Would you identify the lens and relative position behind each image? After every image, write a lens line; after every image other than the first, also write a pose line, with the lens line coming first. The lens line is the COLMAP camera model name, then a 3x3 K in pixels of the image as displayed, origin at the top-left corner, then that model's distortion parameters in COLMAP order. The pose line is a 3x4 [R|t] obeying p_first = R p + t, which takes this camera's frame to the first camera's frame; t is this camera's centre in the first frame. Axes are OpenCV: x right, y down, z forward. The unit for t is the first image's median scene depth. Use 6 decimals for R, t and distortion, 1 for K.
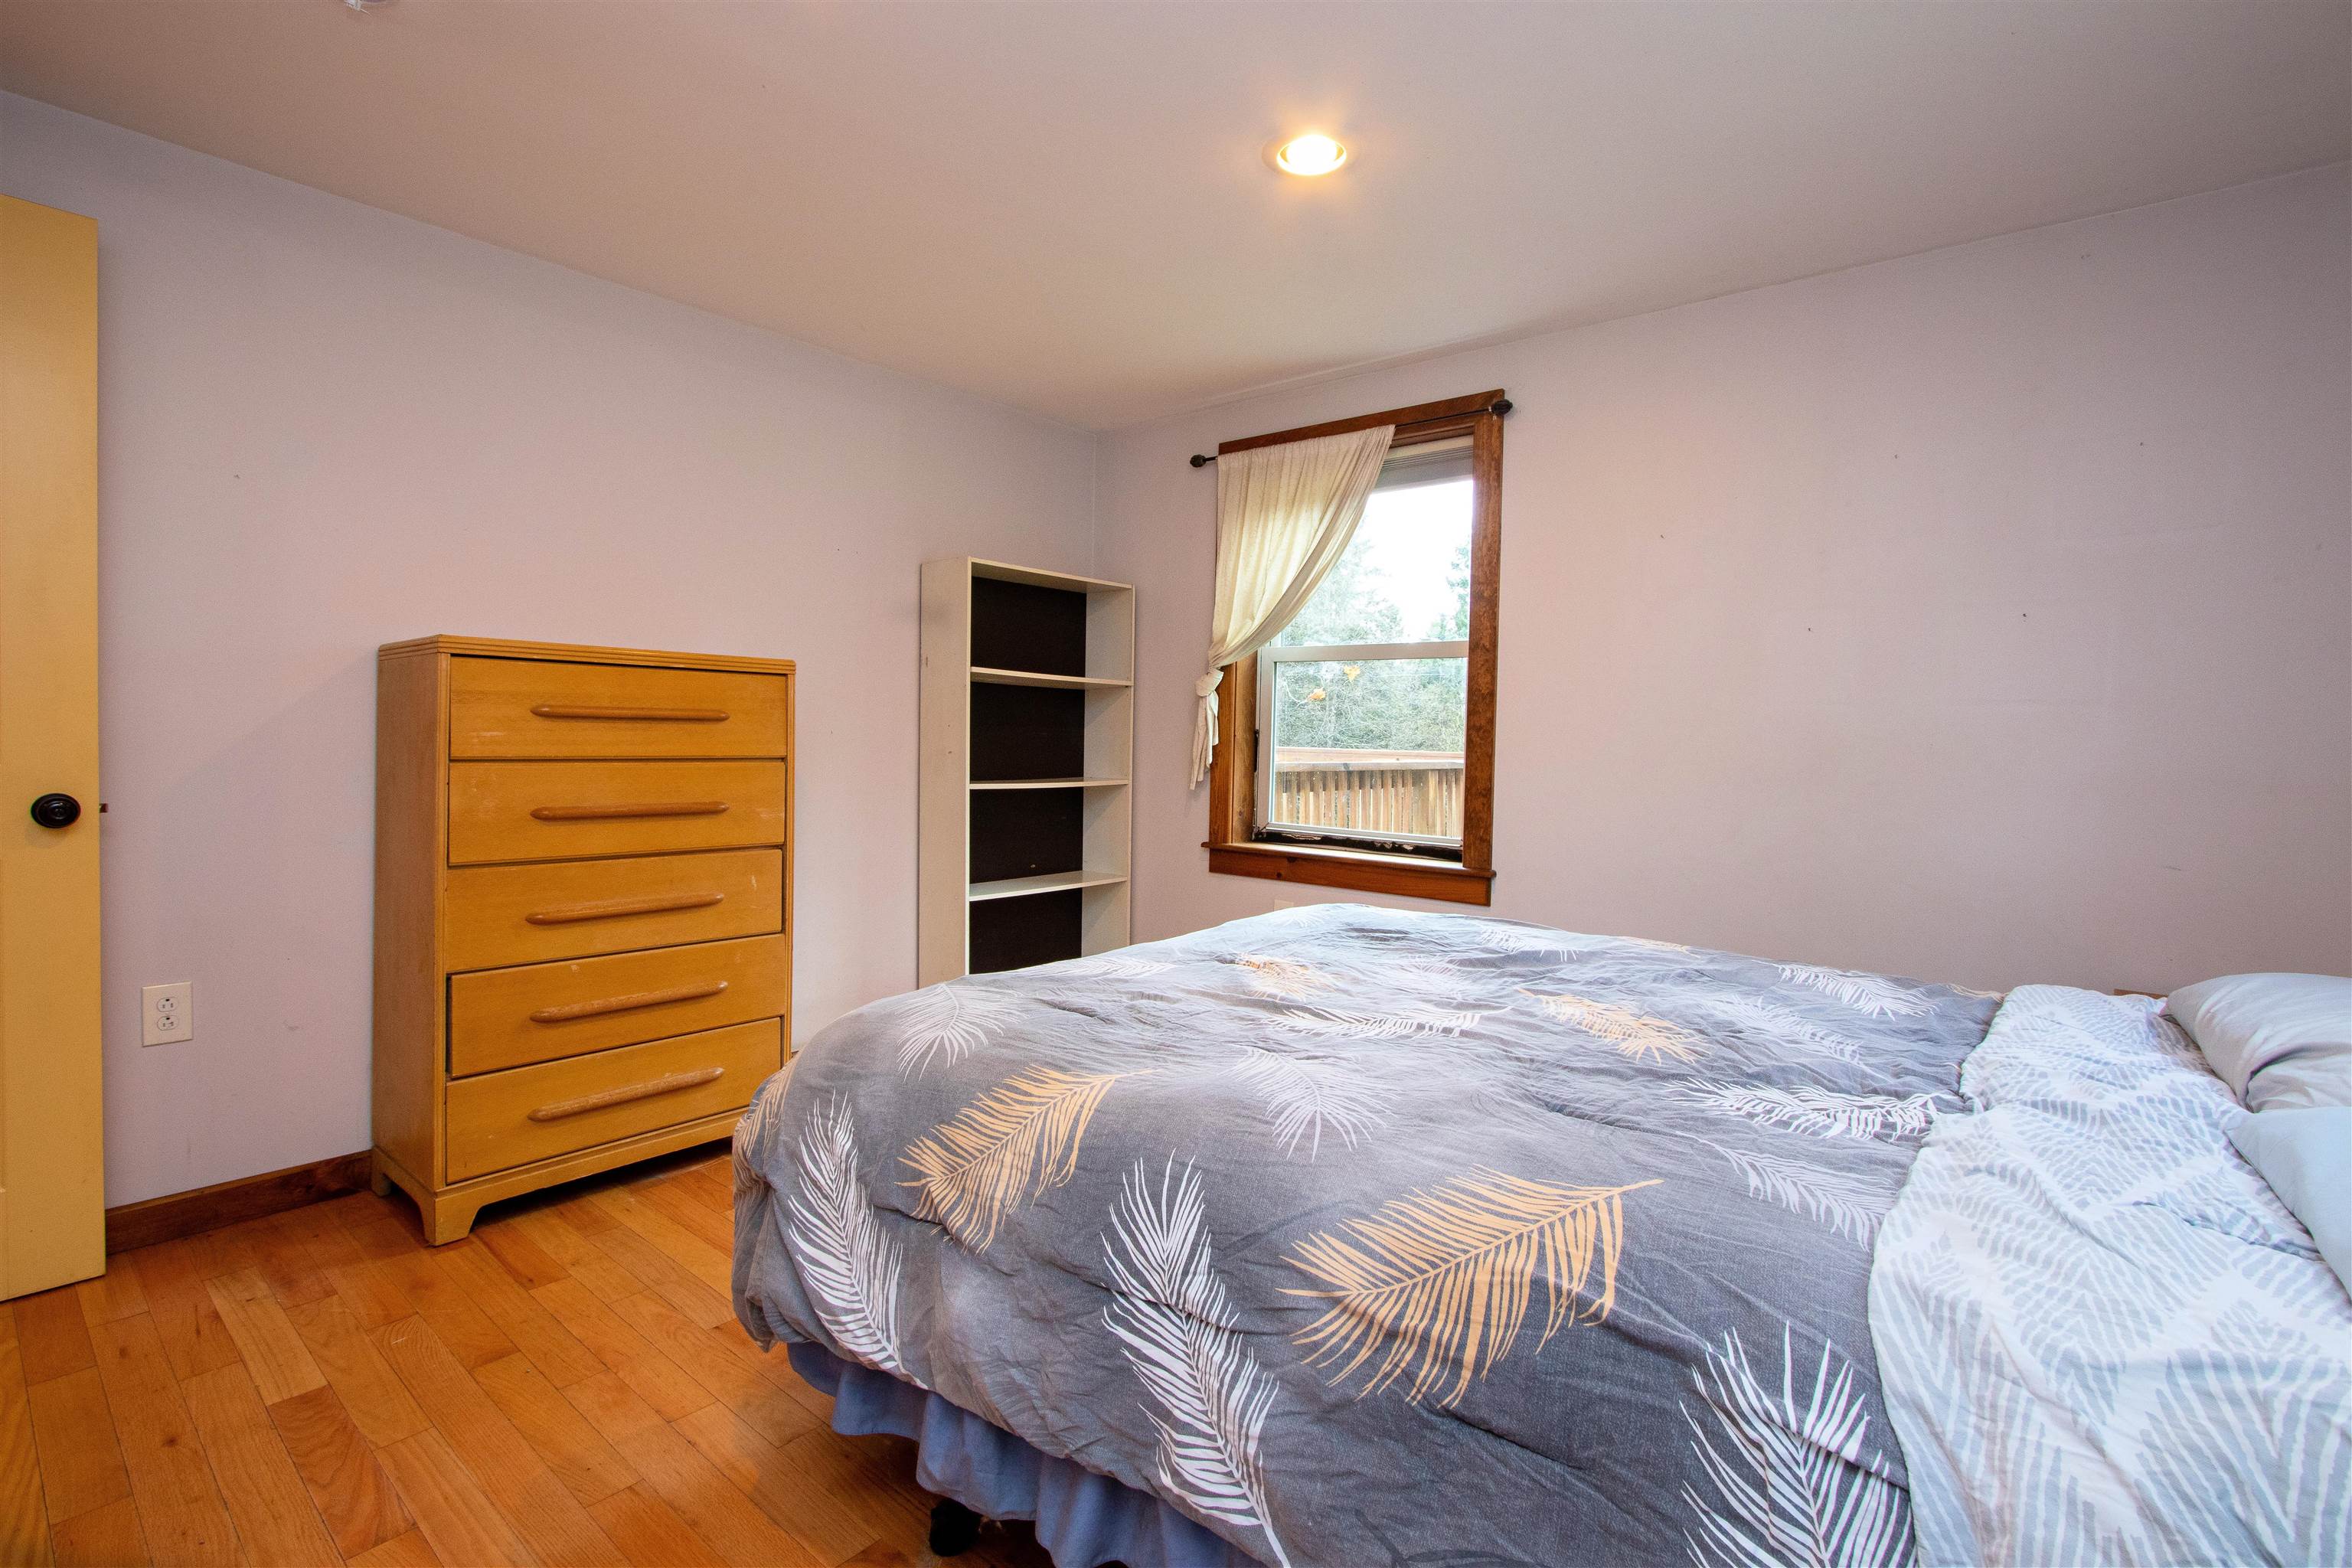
lens RADIAL K [[1109.5, 0, 1178.5], [0, 1109.5, 776.5], [0, 0, 1]] dist [-0.018683, 0.002723]
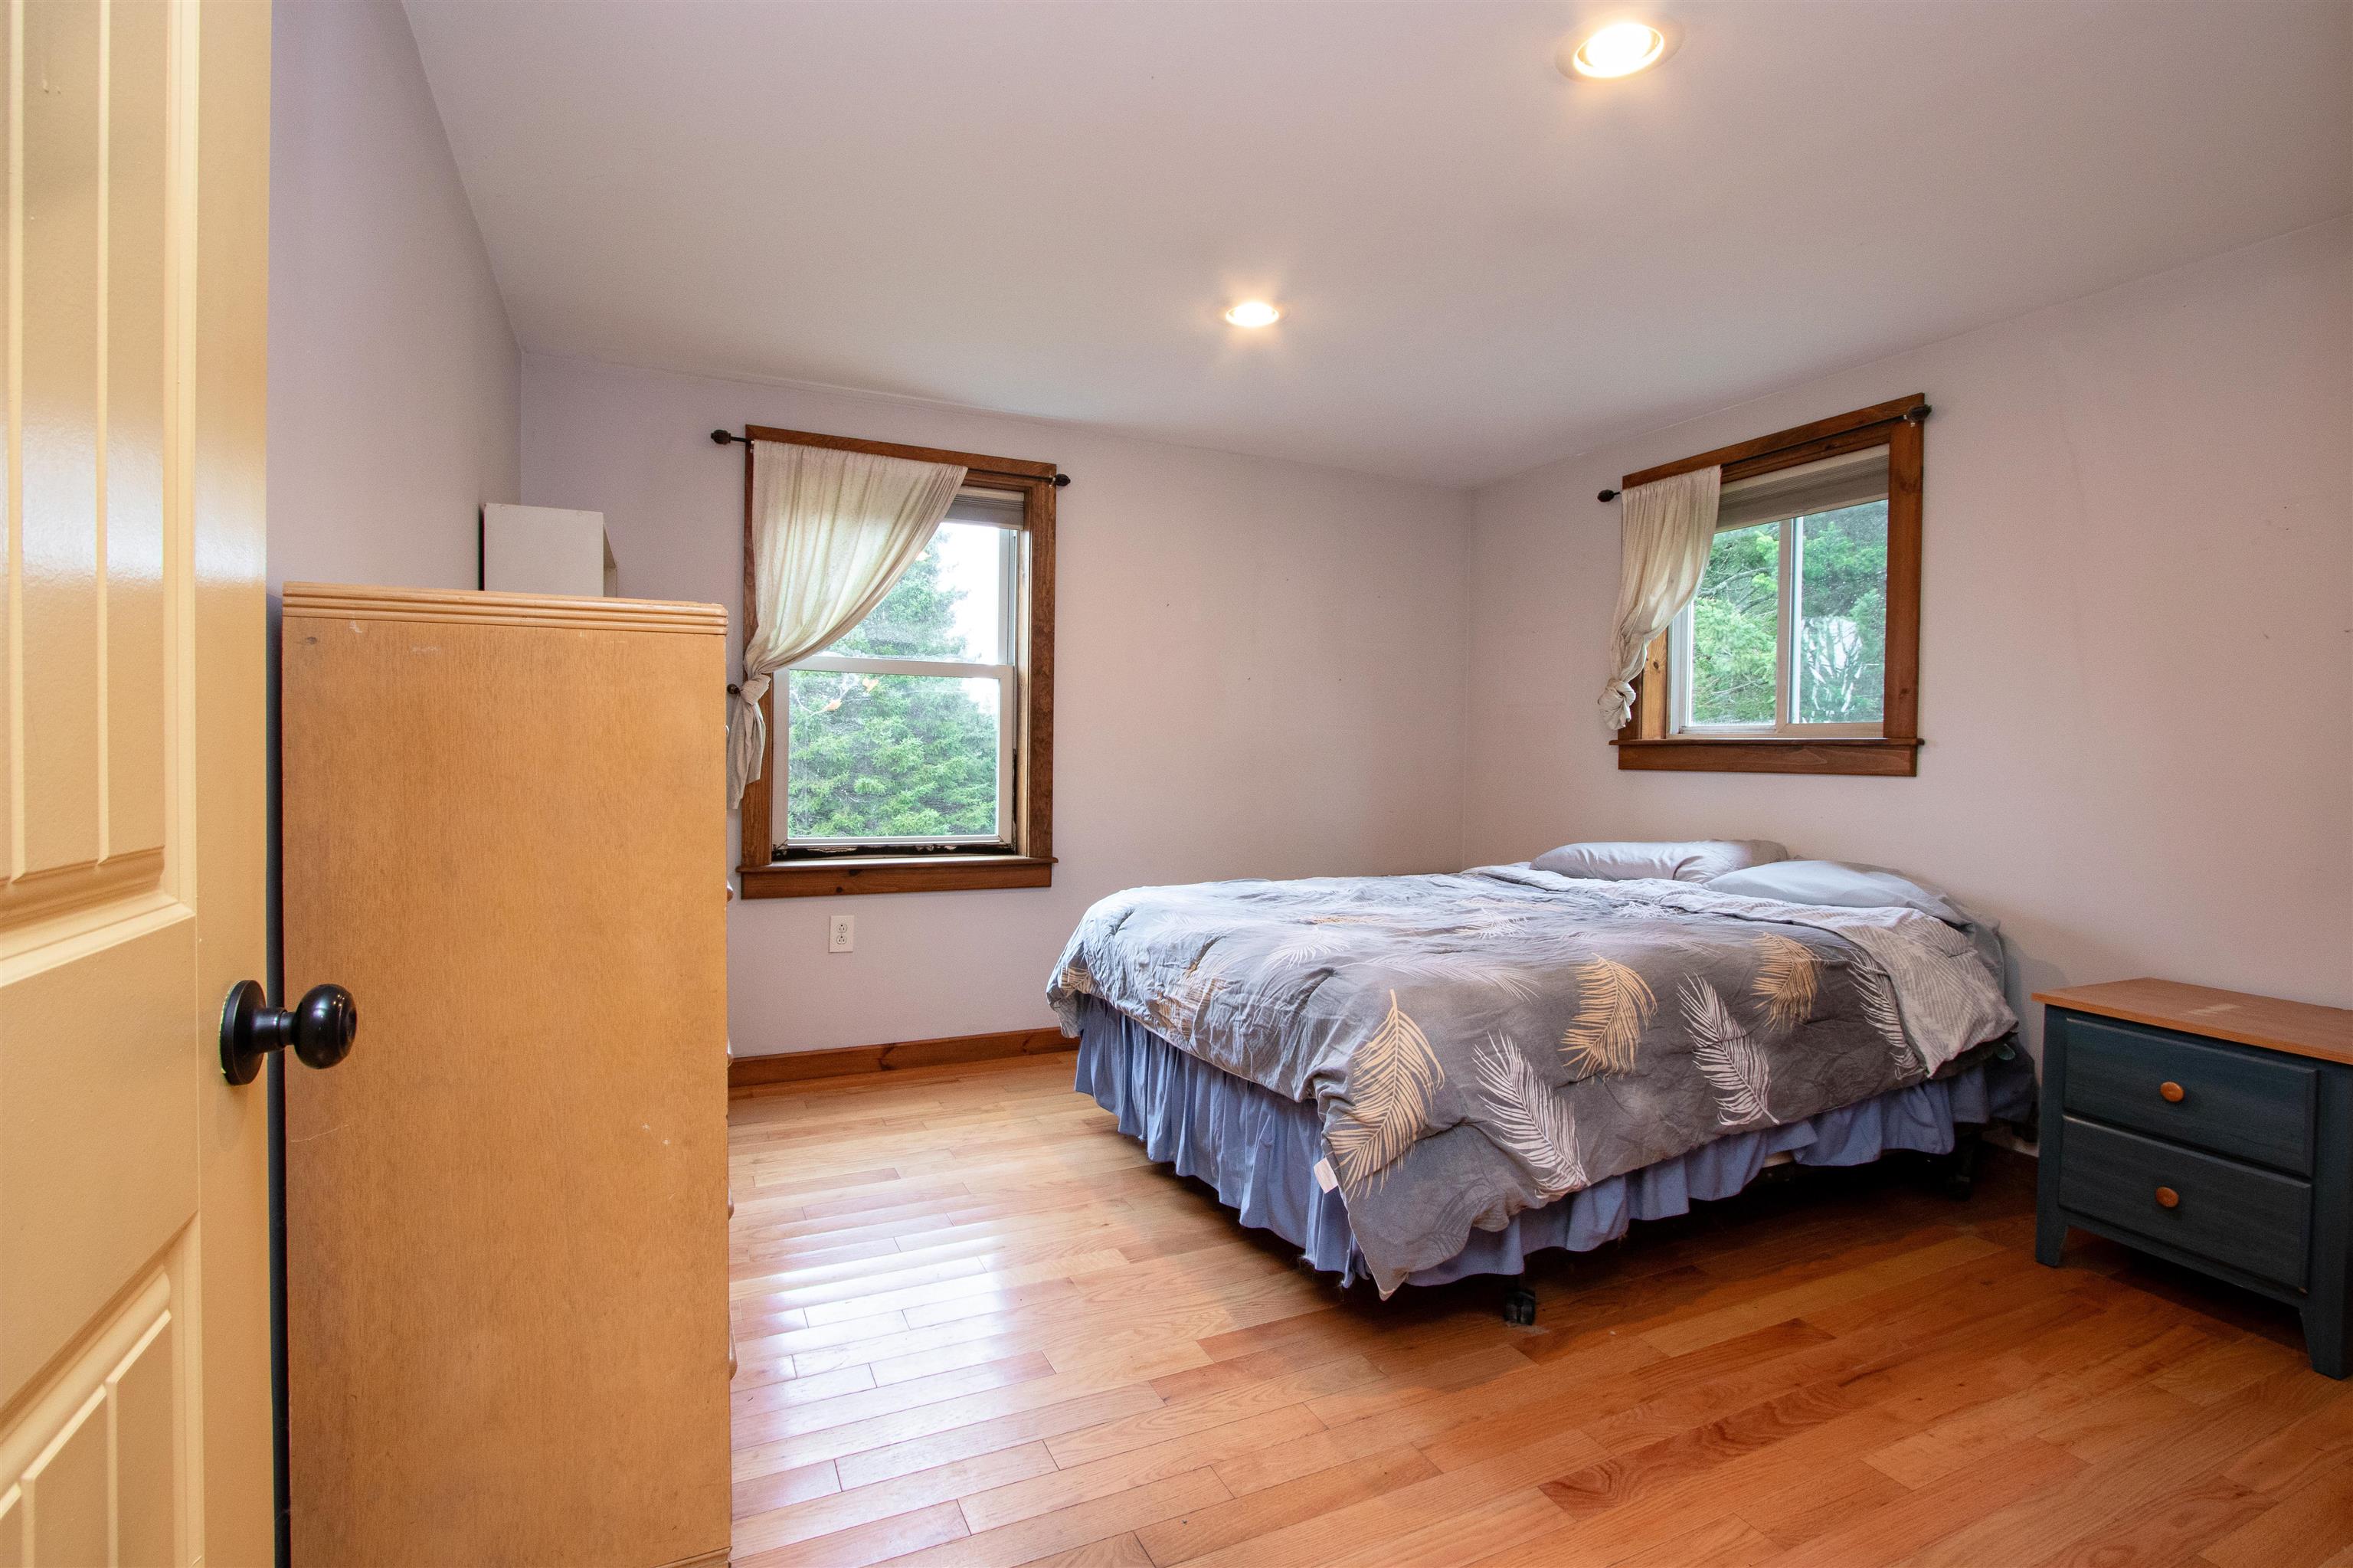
lens RADIAL K [[1110.0, 0, 1193.9], [0, 1110.0, 780.5], [0, 0, 1]] dist [-0.018683, 0.002723]
pose [[0.400914, -0.040487, 0.915221, -0.776898], [0.030987, 0.999051, 0.030622, -0.032516], [-0.915592, 0.016083, 0.401787, 0.368191]]
